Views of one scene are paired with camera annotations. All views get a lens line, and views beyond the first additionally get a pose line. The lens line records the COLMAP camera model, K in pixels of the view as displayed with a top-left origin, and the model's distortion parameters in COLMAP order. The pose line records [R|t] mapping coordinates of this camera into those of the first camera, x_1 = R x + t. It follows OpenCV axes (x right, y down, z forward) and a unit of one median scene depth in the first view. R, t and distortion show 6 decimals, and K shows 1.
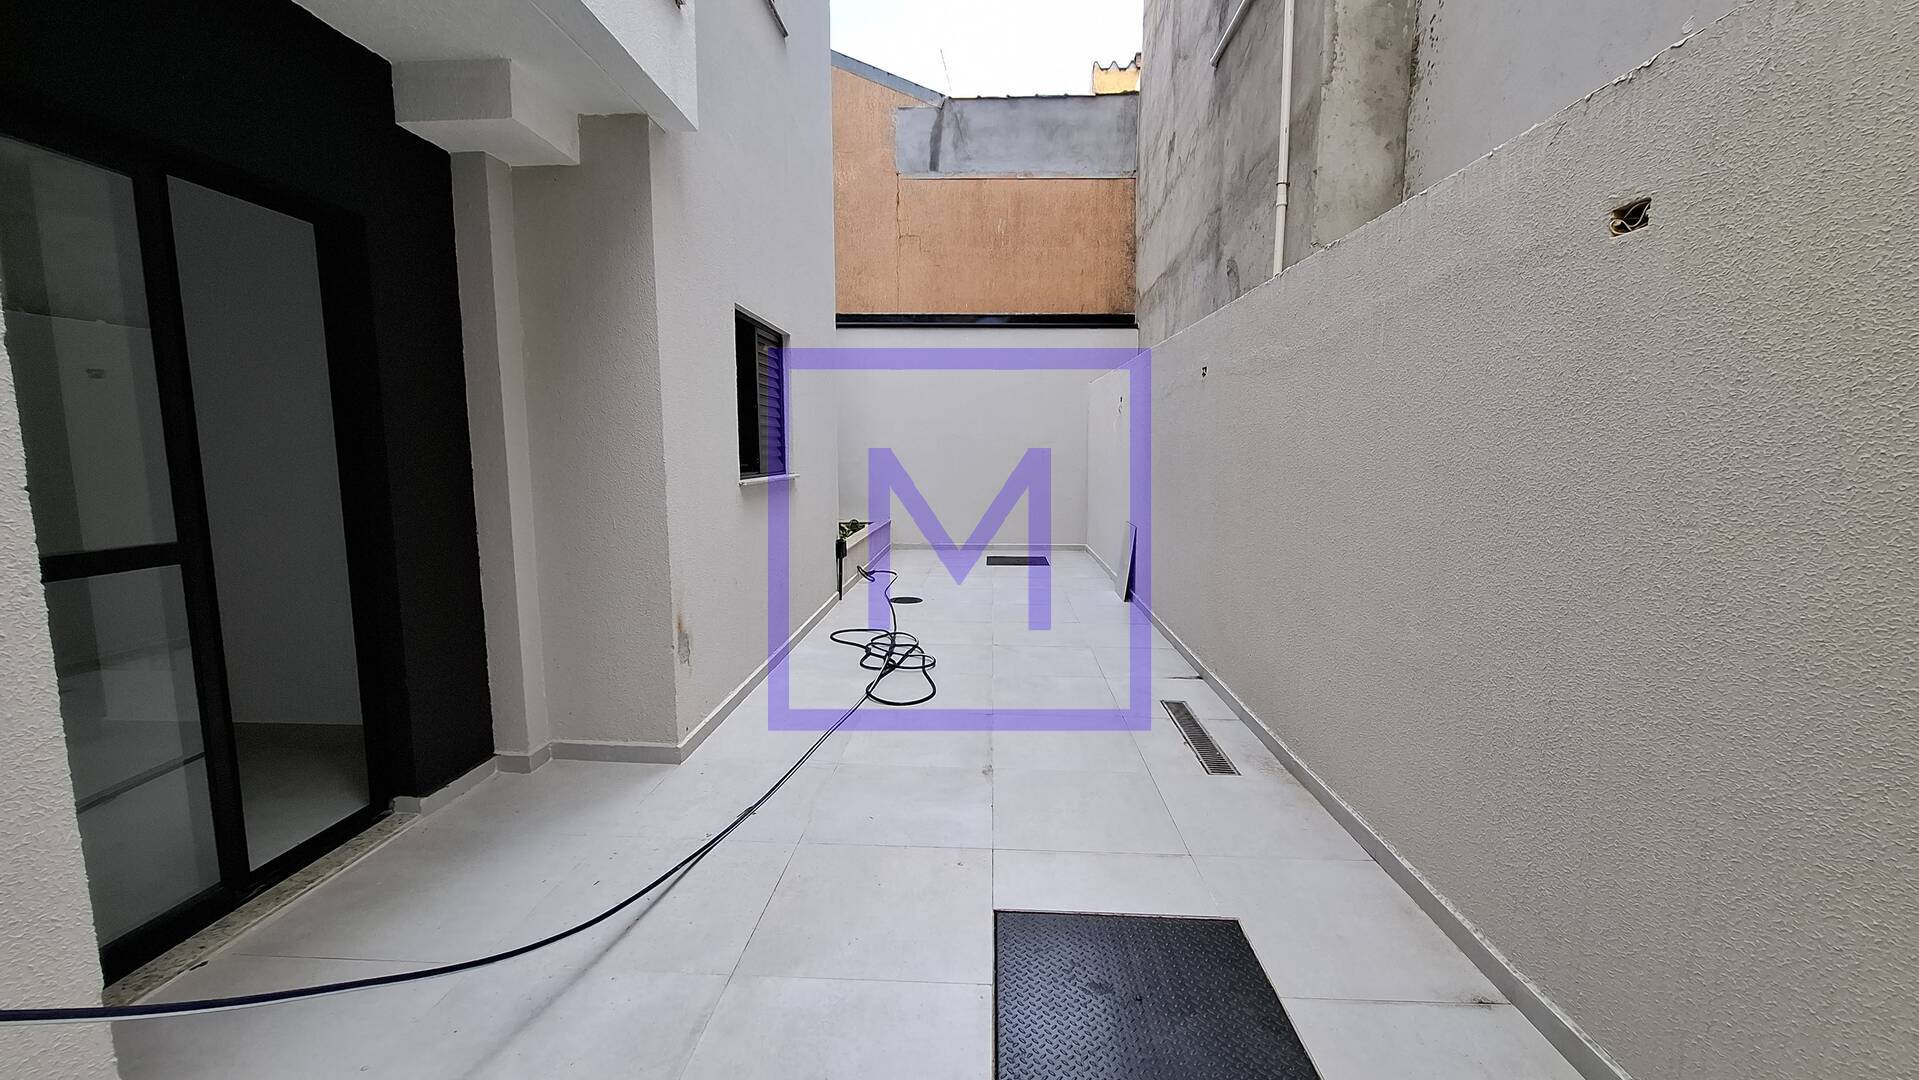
lens RADIAL K [[761.3, 0, 968.2], [0, 761.3, 541.6], [0, 0, 1]] dist [-0.005209, 0.001994]
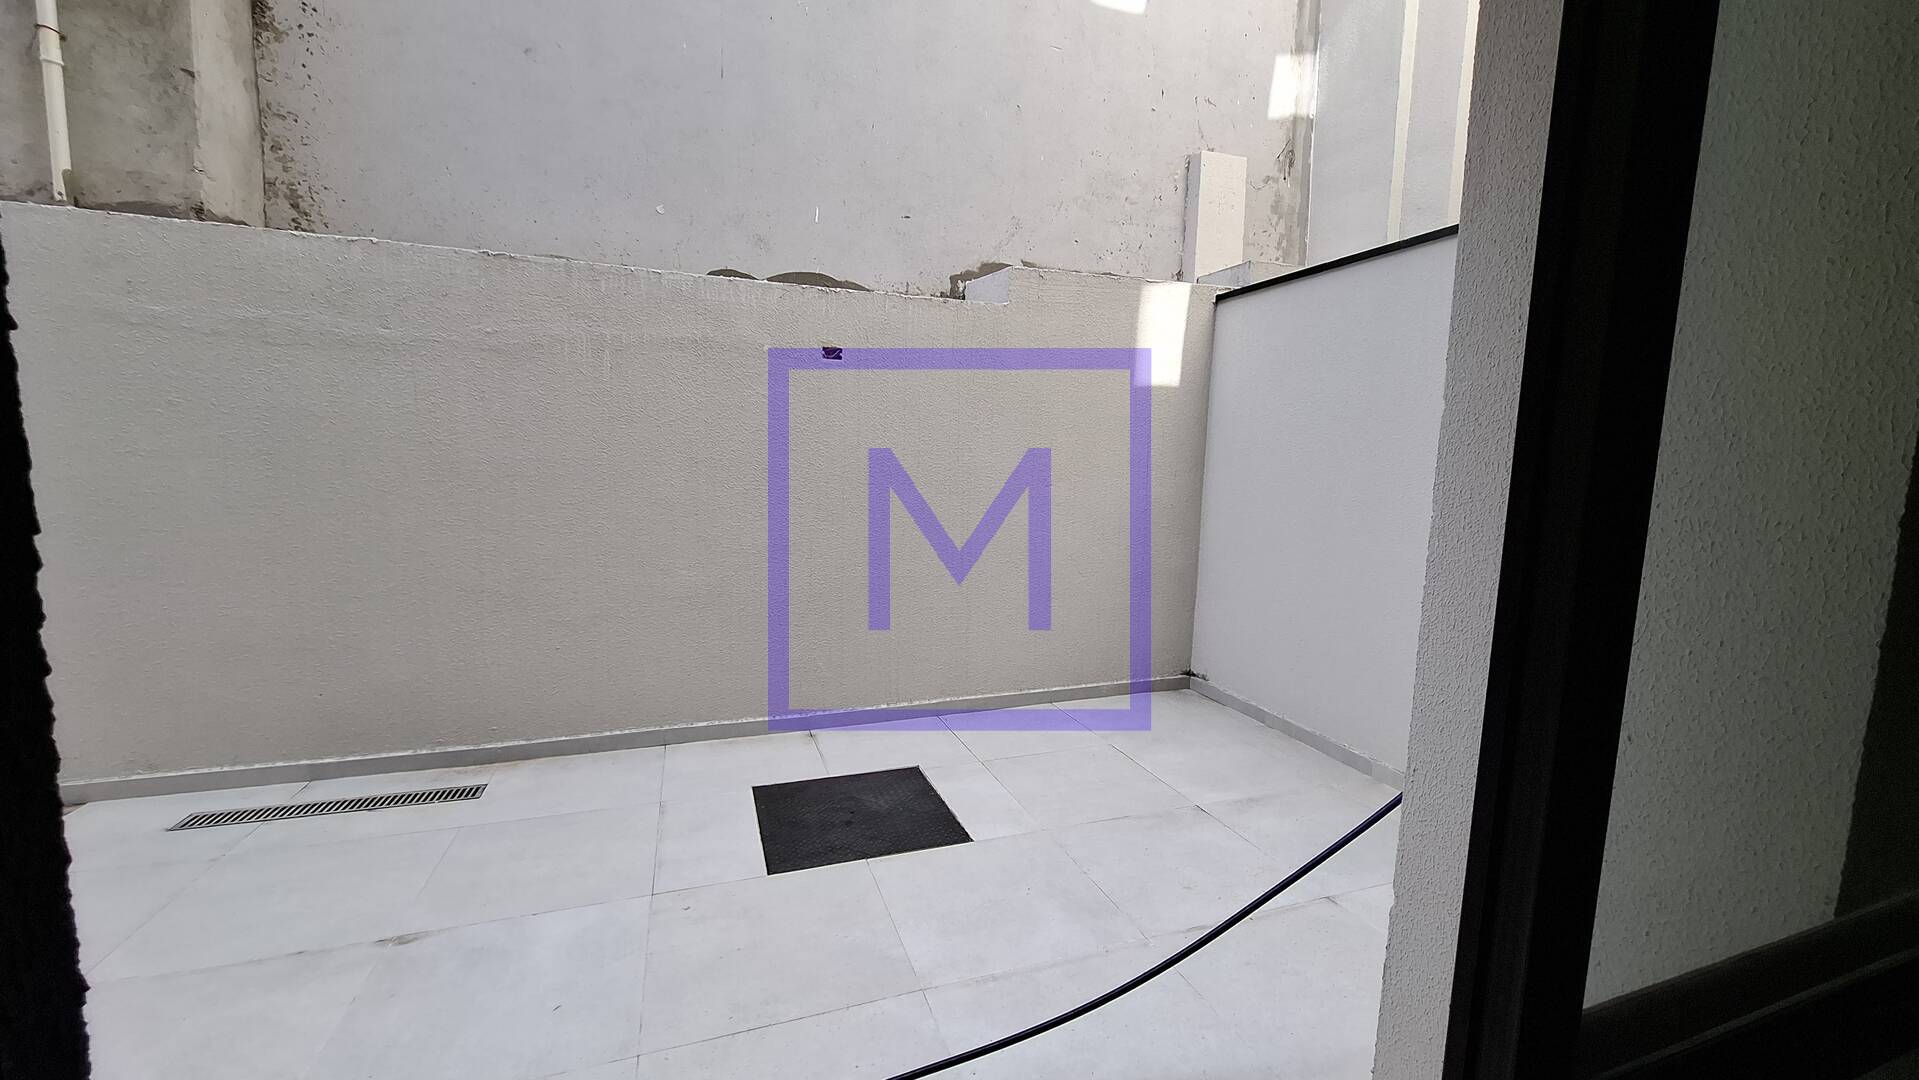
lens RADIAL K [[761.3, 0, 967.0], [0, 761.3, 541.8], [0, 0, 1]] dist [-0.005209, 0.001994]
pose [[-0.372949, -0.119146, 0.920170, -0.607226], [0.084717, 0.983206, 0.161644, -0.083171], [-0.923976, 0.138238, -0.356592, 0.628222]]
